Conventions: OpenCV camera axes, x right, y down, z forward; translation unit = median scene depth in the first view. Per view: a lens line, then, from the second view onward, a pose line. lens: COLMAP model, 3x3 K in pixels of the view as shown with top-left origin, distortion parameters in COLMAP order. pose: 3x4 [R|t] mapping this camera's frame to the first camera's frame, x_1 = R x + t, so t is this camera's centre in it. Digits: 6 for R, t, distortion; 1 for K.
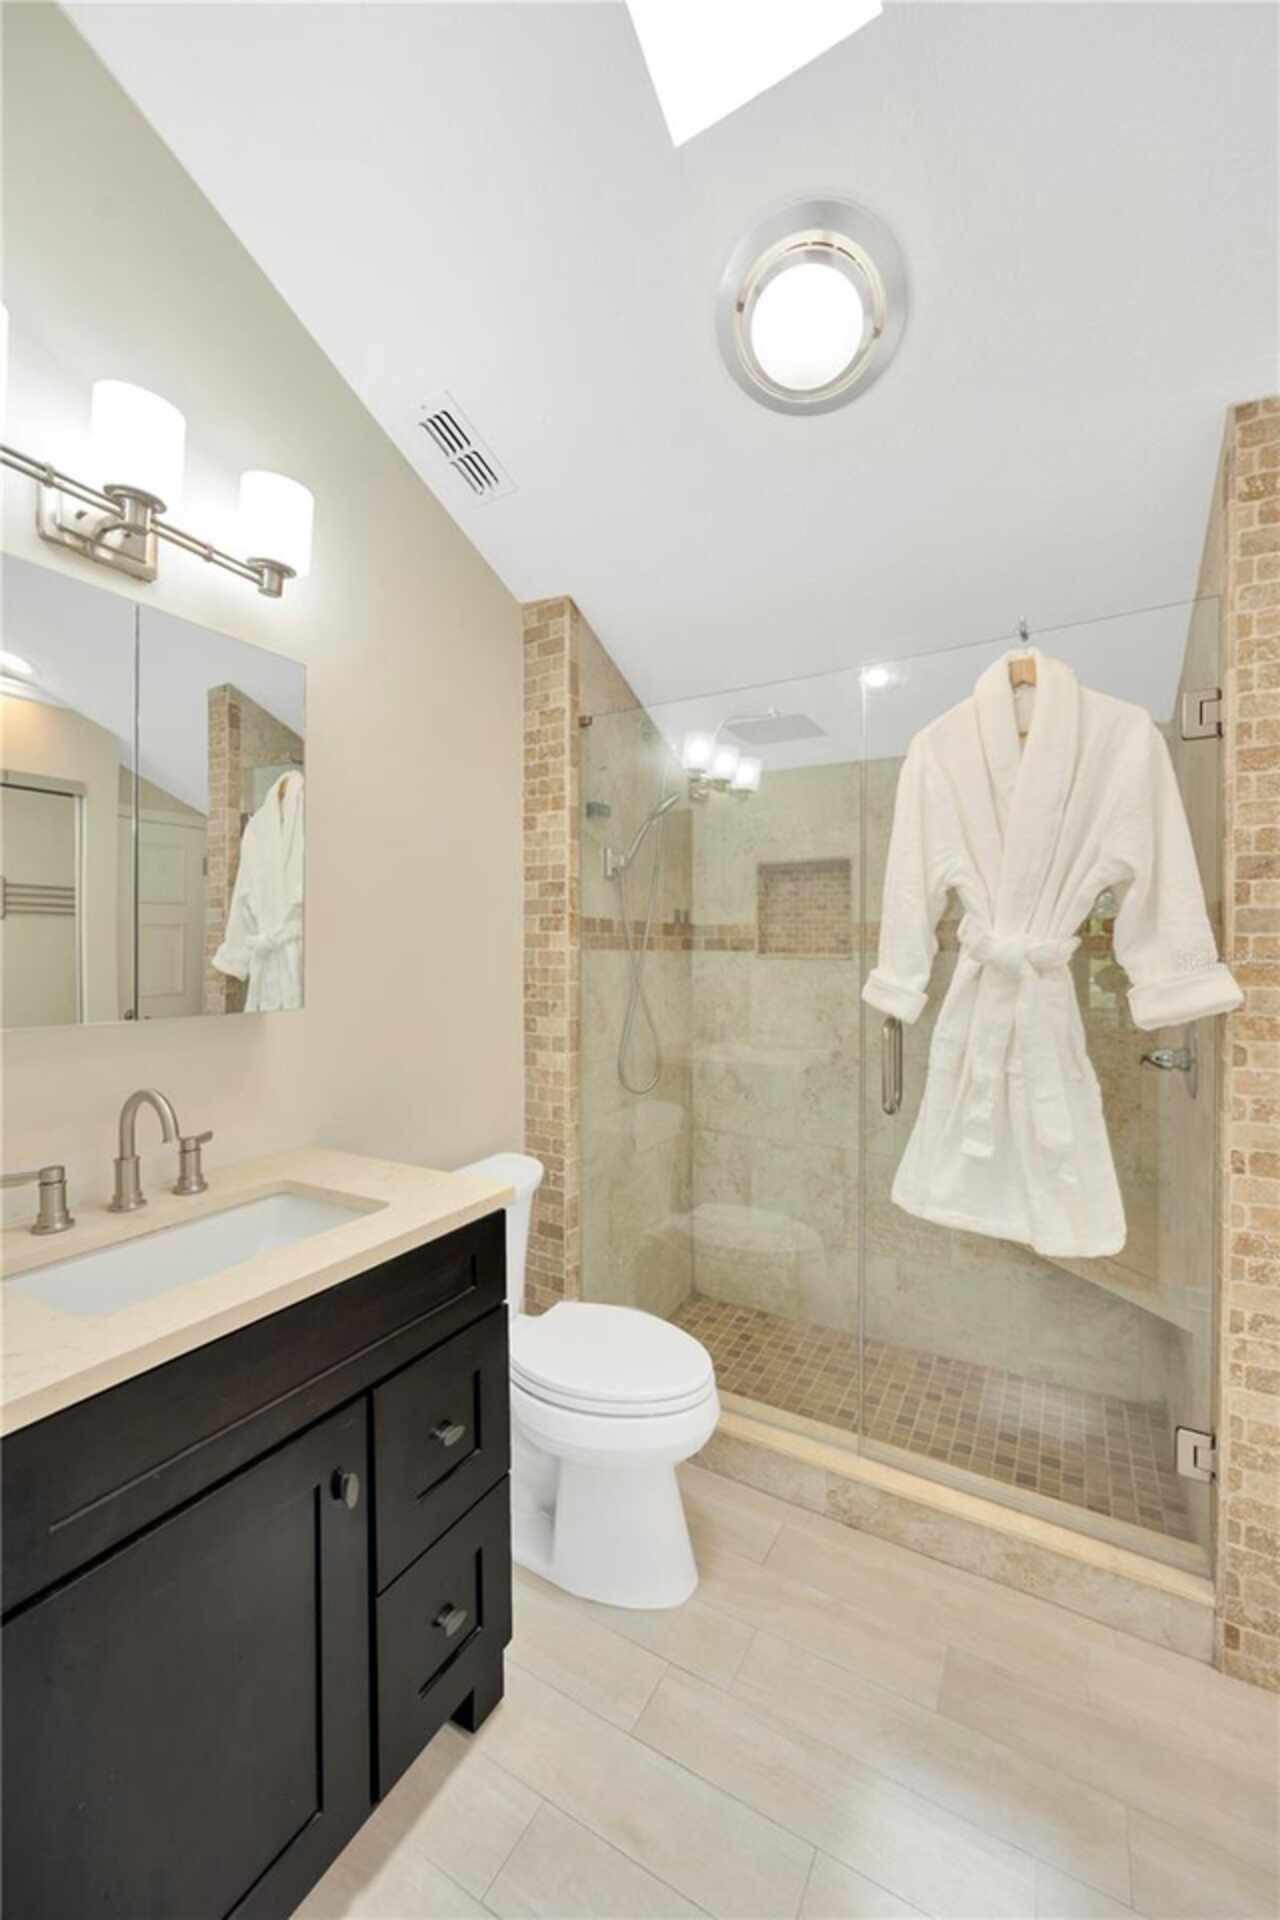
lens RADIAL K [[759.6, 0, 640.6], [0, 759.6, 959.9], [0, 0, 1]] dist [-0.003006, -0.000076]
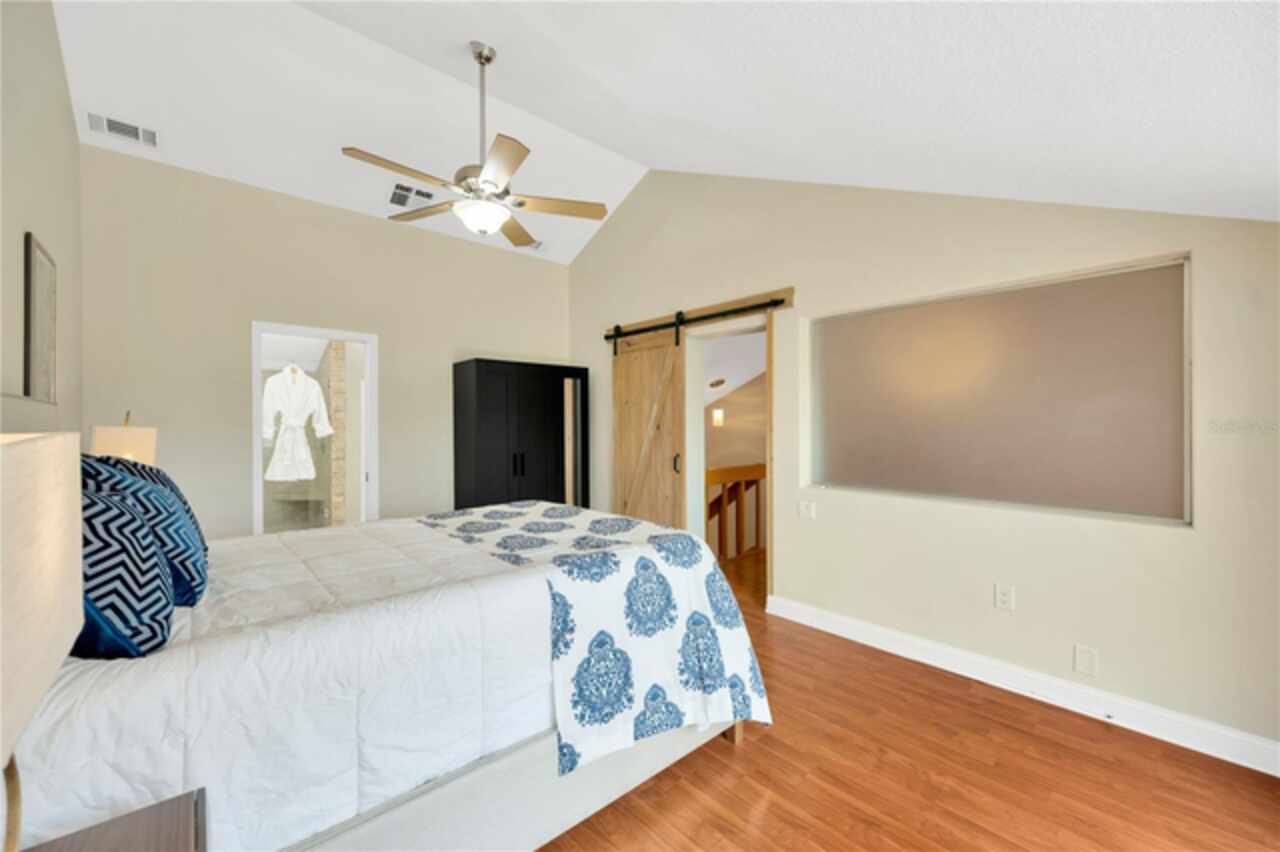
lens RADIAL K [[501.9, 0, 641.7], [0, 501.9, 428.5], [0, 0, 1]] dist [0.002208, 0.000494]
pose [[0.287341, -0.000904, 0.957828, -2.105706], [0.014955, 0.999882, -0.003542, 0.065438], [-0.957712, 0.015342, 0.287320, -2.252672]]
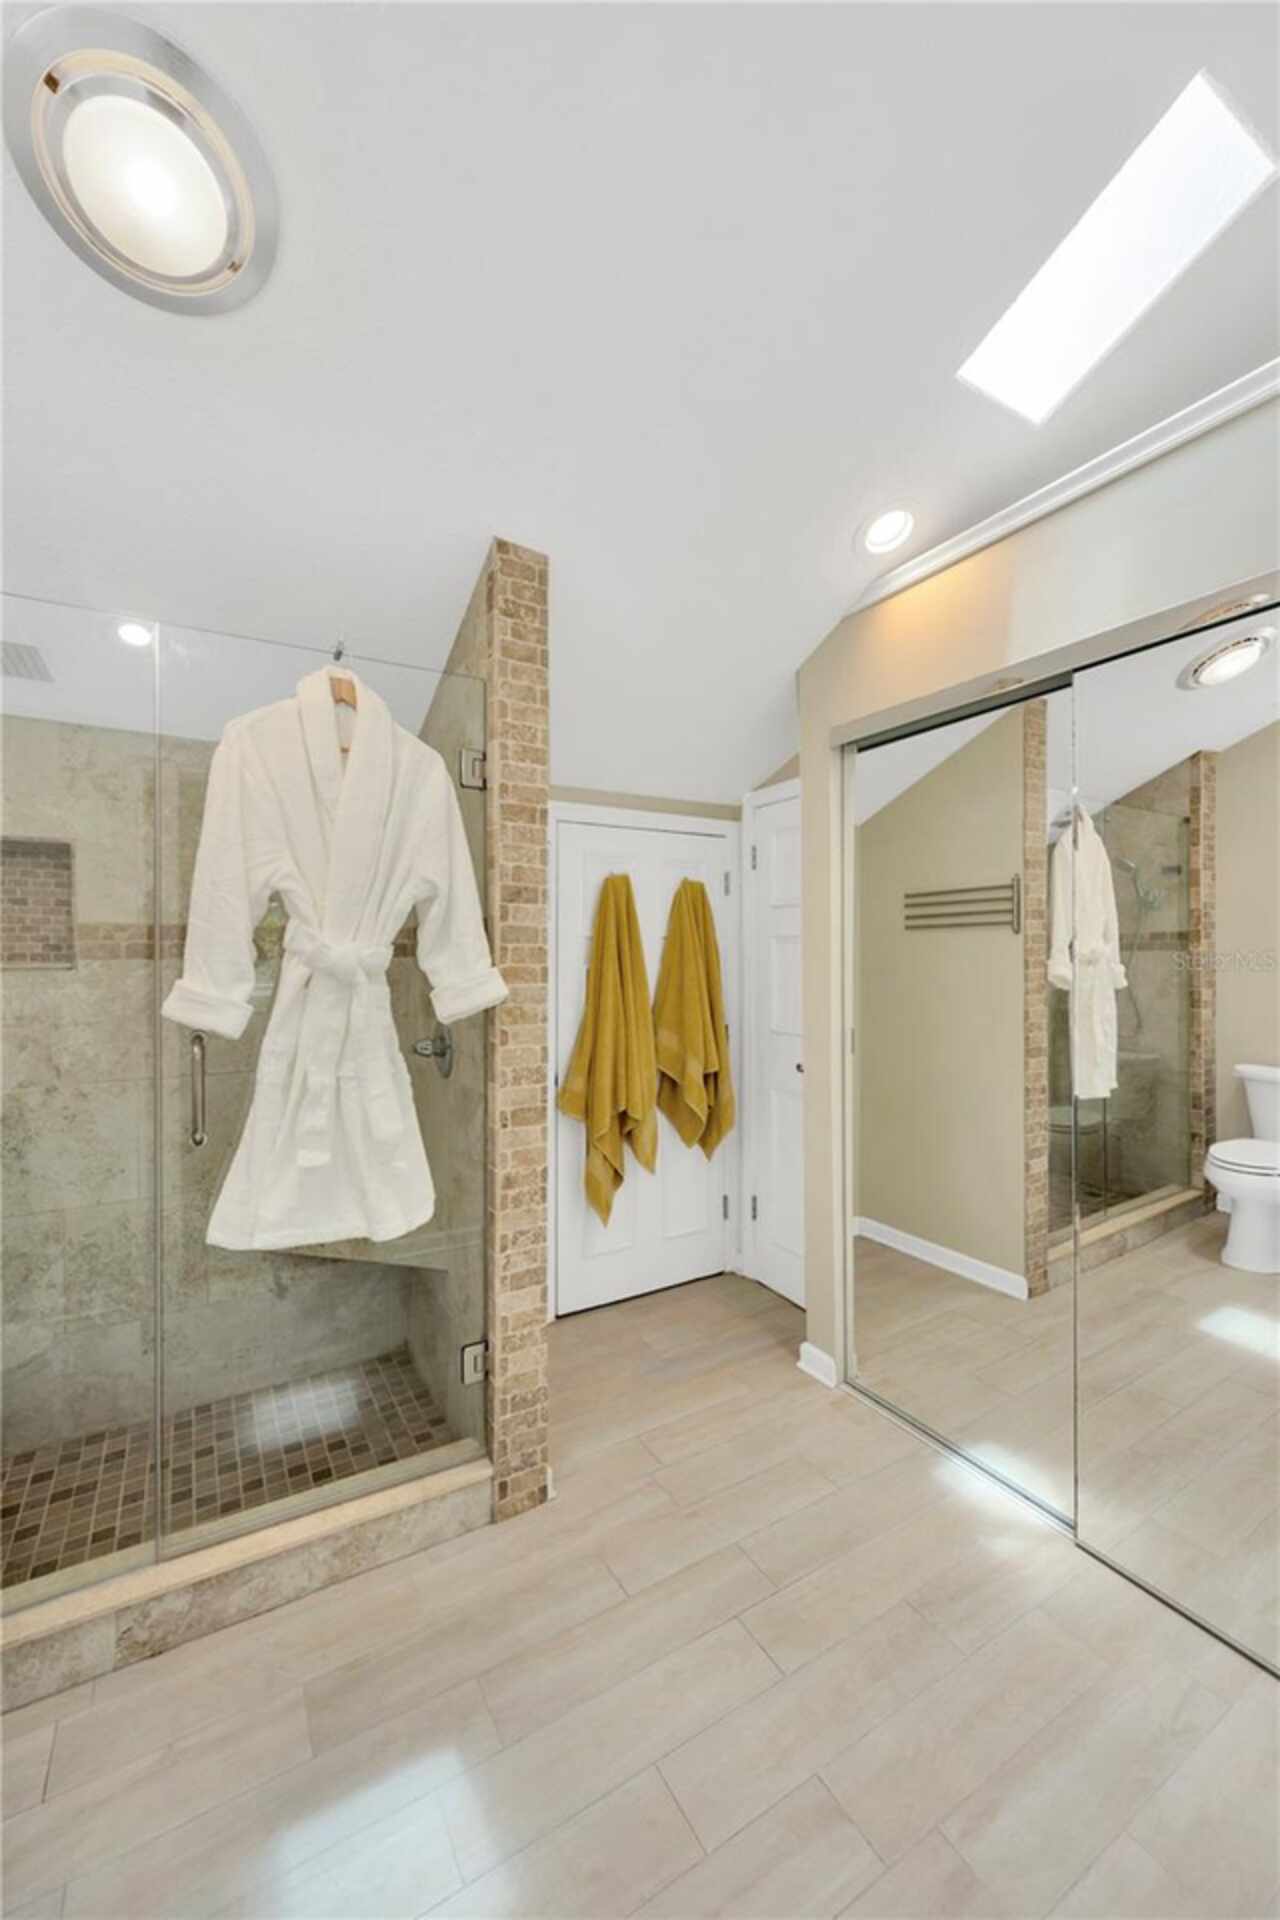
lens RADIAL K [[759.6, 0, 639.9], [0, 759.6, 955.9], [0, 0, 1]] dist [-0.003006, -0.000076]
pose [[0.482150, -0.001332, 0.876088, -0.218071], [0.013442, 0.999892, -0.005878, -0.003135], [-0.875986, 0.014610, 0.482116, 0.147922]]
